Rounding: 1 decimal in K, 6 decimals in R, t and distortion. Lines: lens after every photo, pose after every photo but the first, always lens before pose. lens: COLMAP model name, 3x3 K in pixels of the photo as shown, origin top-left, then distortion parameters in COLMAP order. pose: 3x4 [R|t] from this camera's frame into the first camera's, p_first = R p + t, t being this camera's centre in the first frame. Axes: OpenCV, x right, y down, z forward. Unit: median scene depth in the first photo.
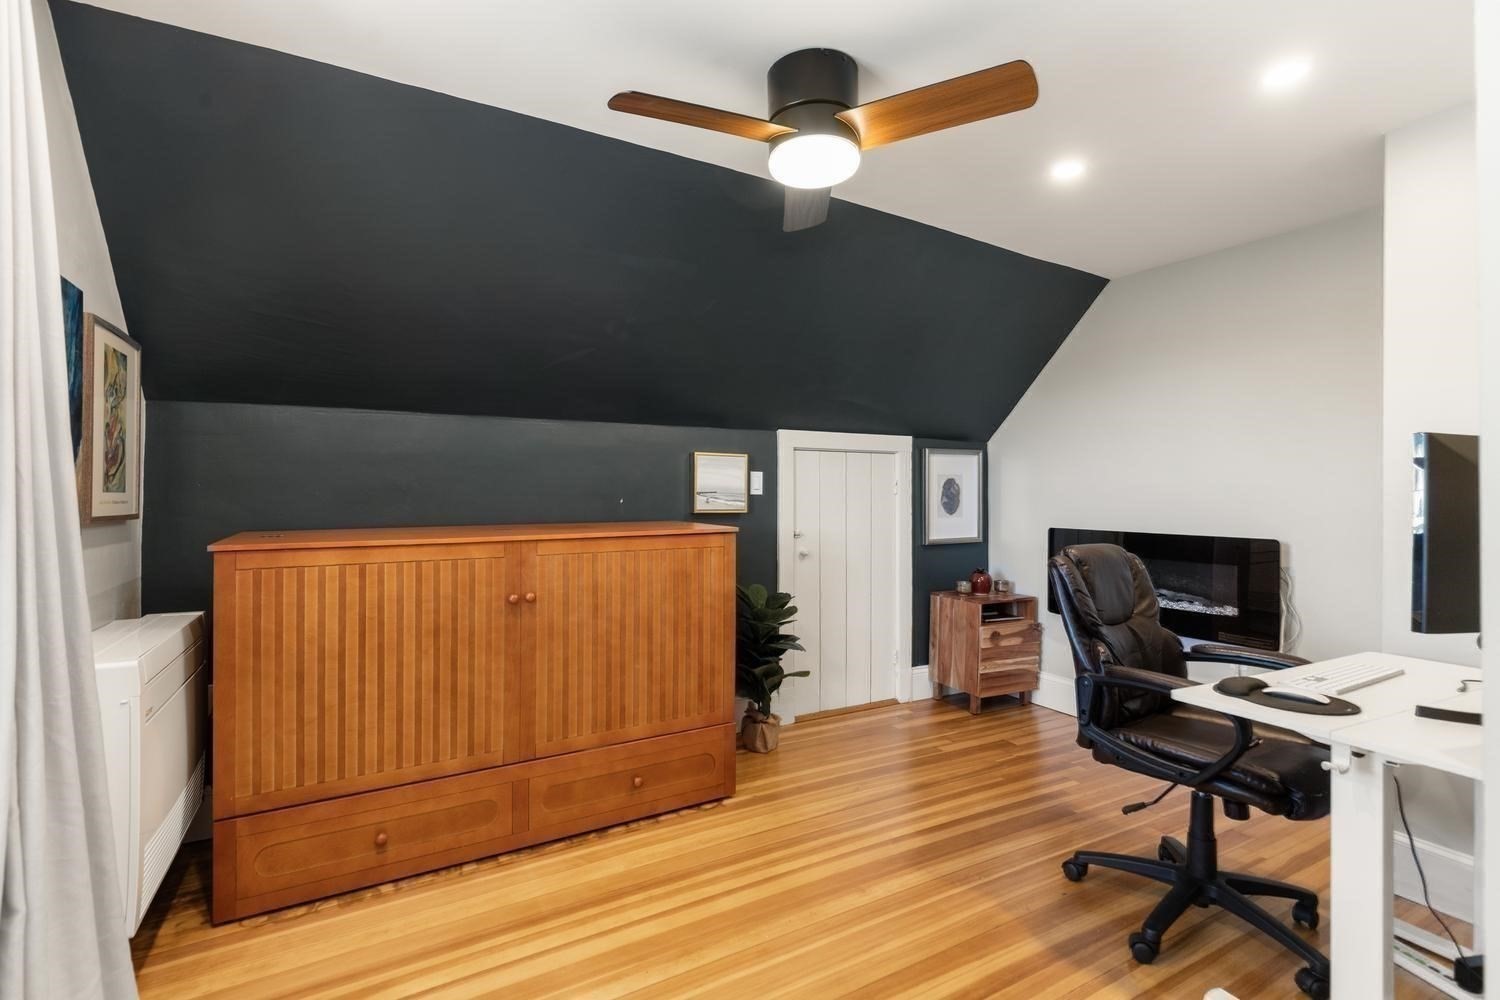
lens RADIAL K [[684.4, 0, 751.5], [0, 684.4, 488.6], [0, 0, 1]] dist [-0.002163, 0.000180]
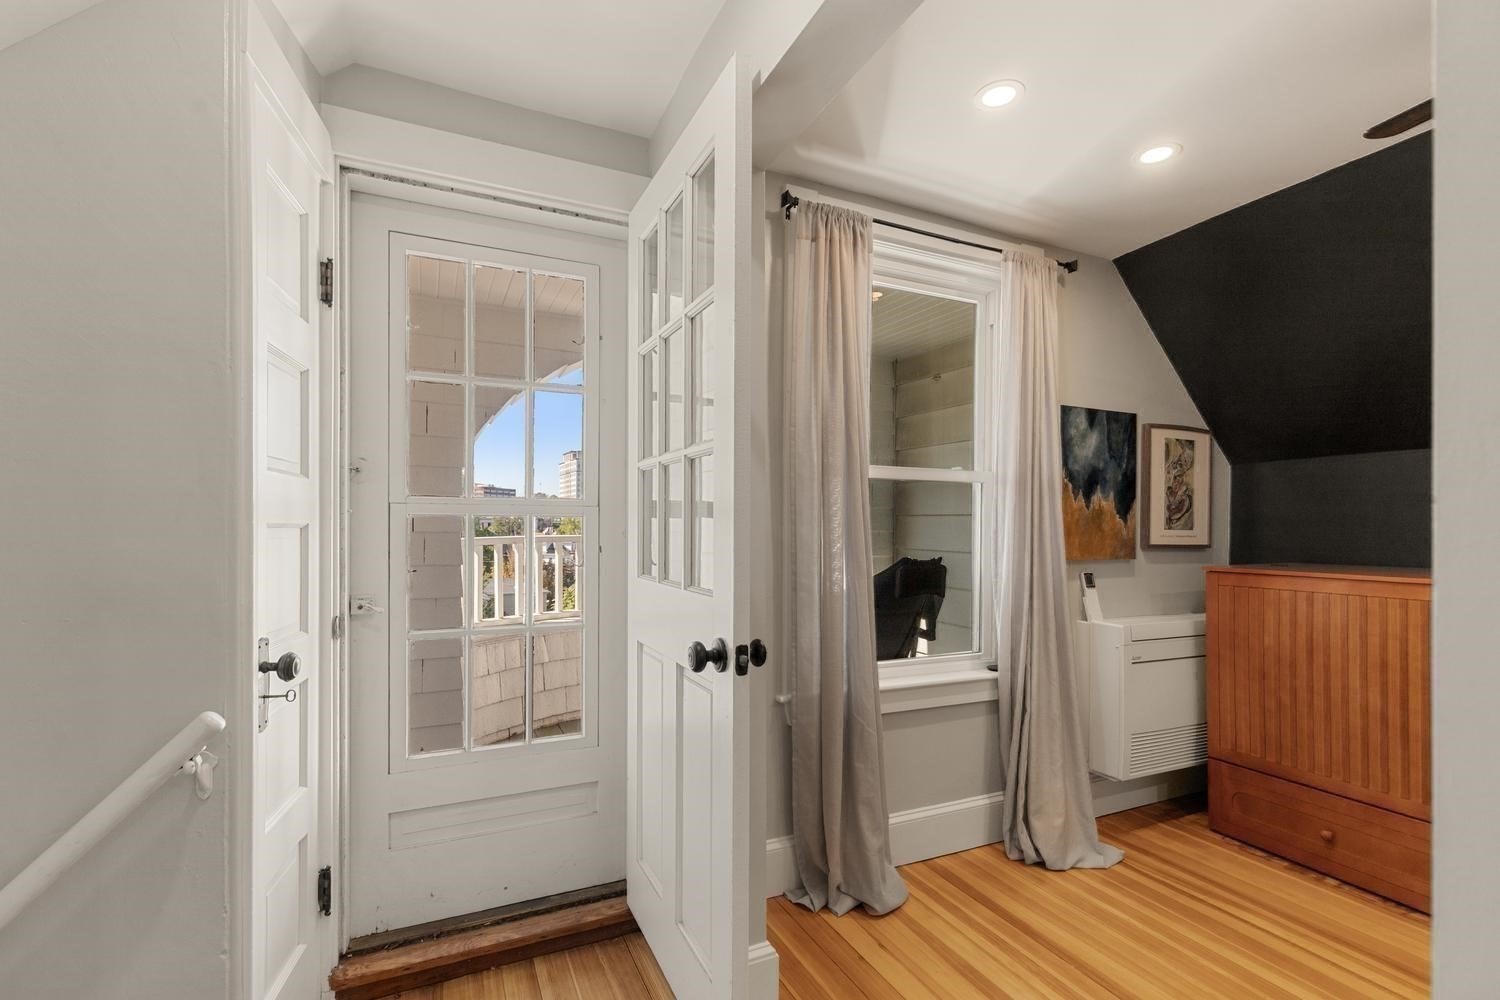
lens RADIAL K [[684.4, 0, 749.0], [0, 684.4, 520.3], [0, 0, 1]] dist [-0.002163, 0.000180]
pose [[-0.080937, -0.005496, -0.996704, 0.696676], [-0.002712, 0.999982, -0.005294, -0.004874], [0.996715, 0.002274, -0.080951, 0.131871]]
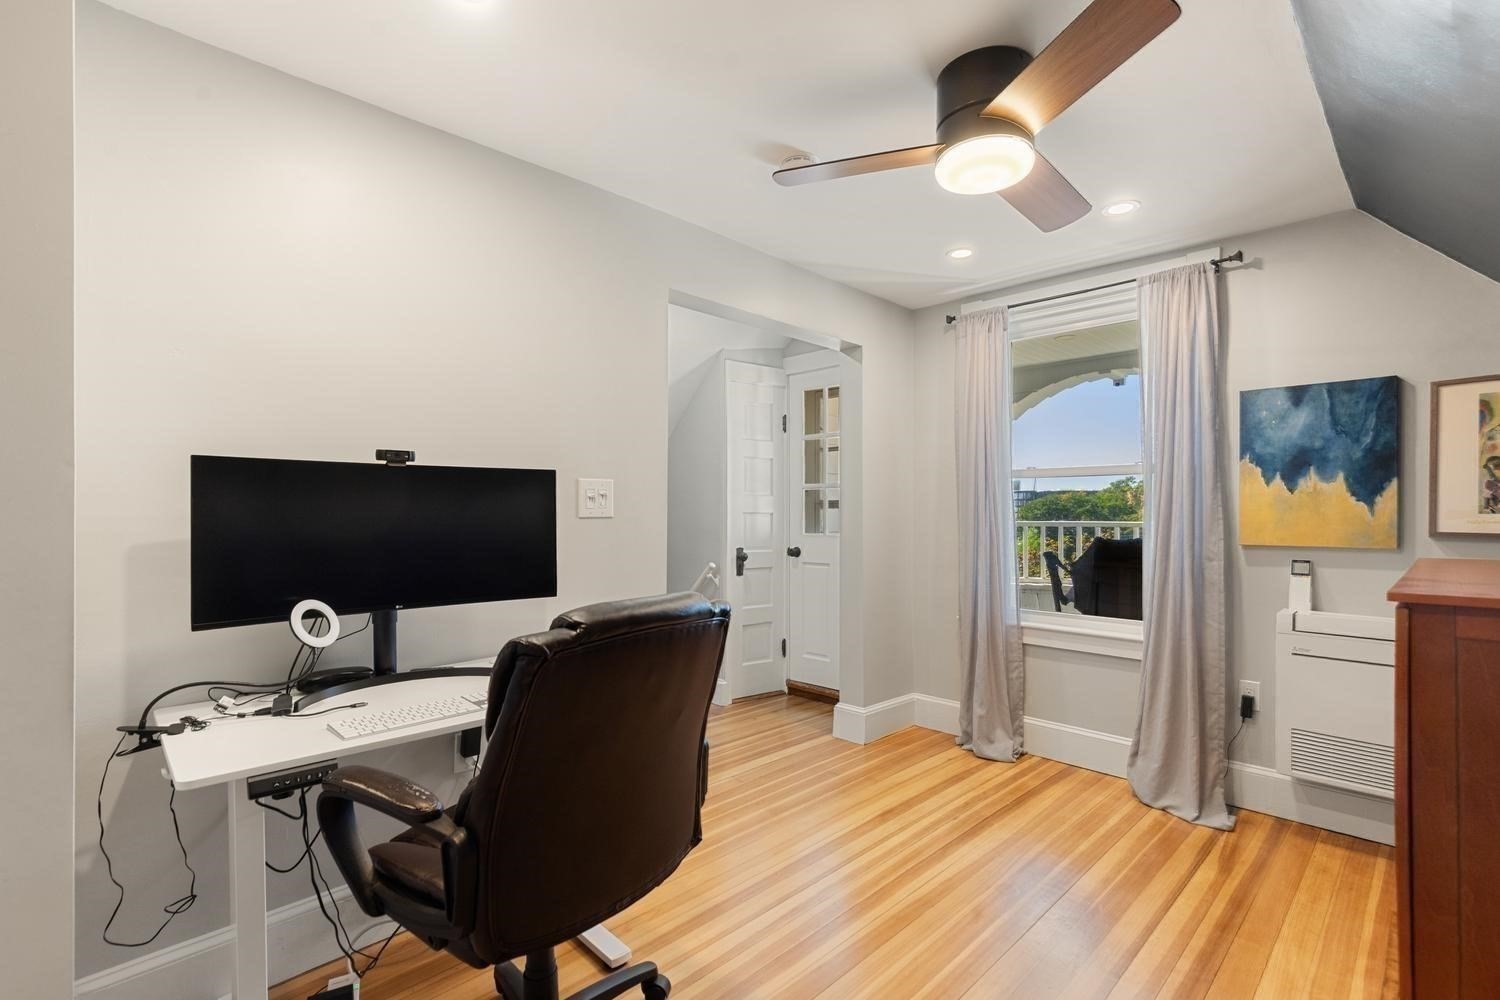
lens RADIAL K [[684.4, 0, 743.5], [0, 684.4, 512.0], [0, 0, 1]] dist [-0.002163, 0.000180]
pose [[-0.966576, -0.003668, -0.256355, 0.615286], [-0.001200, 0.999951, -0.009783, 0.014841], [0.256379, -0.009148, -0.966533, 1.711529]]
